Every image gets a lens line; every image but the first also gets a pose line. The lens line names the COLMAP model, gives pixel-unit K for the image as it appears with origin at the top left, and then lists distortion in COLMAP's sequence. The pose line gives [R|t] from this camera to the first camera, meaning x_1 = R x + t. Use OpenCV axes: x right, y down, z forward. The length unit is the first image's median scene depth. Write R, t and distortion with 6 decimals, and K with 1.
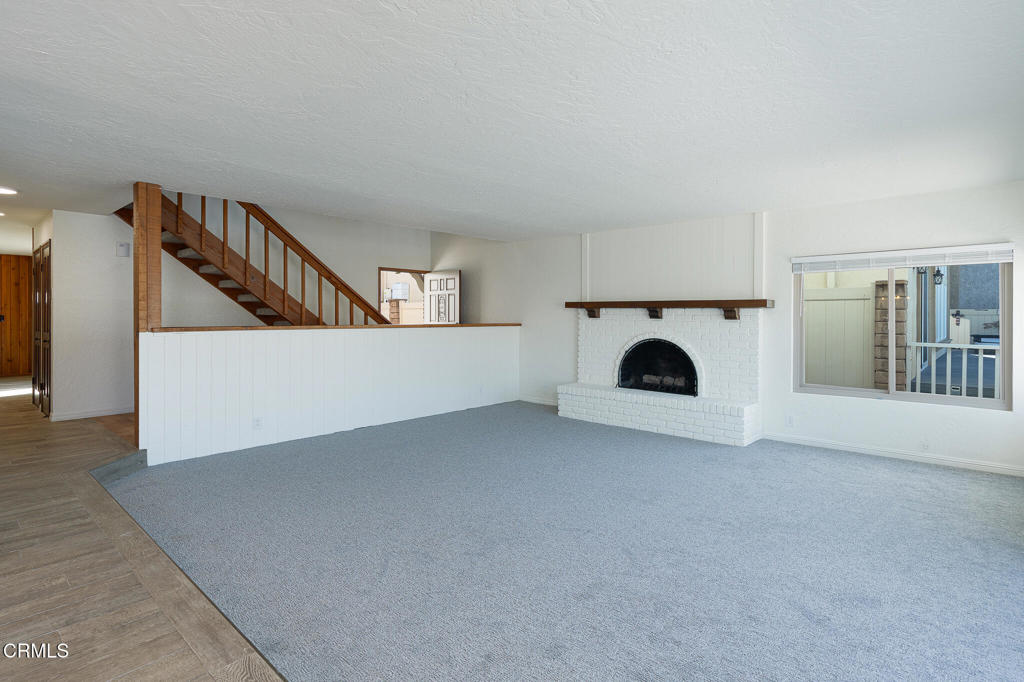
lens RADIAL K [[517.6, 0, 520.2], [0, 517.6, 320.7], [0, 0, 1]] dist [-0.004611, 0.000479]
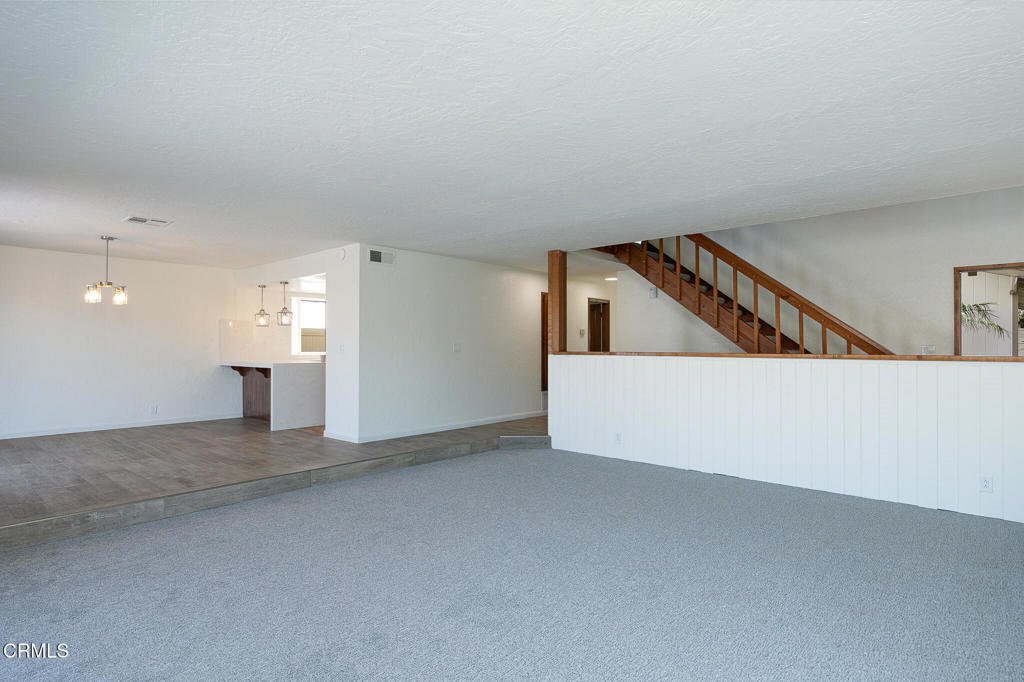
lens RADIAL K [[547.0, 0, 516.0], [0, 547.0, 341.4], [0, 0, 1]] dist [-0.007901, -0.000525]
pose [[0.023268, -0.008737, -0.999691, 0.485515], [-0.007474, 0.999932, -0.008913, -0.000414], [0.999701, 0.007679, 0.023201, 0.523302]]
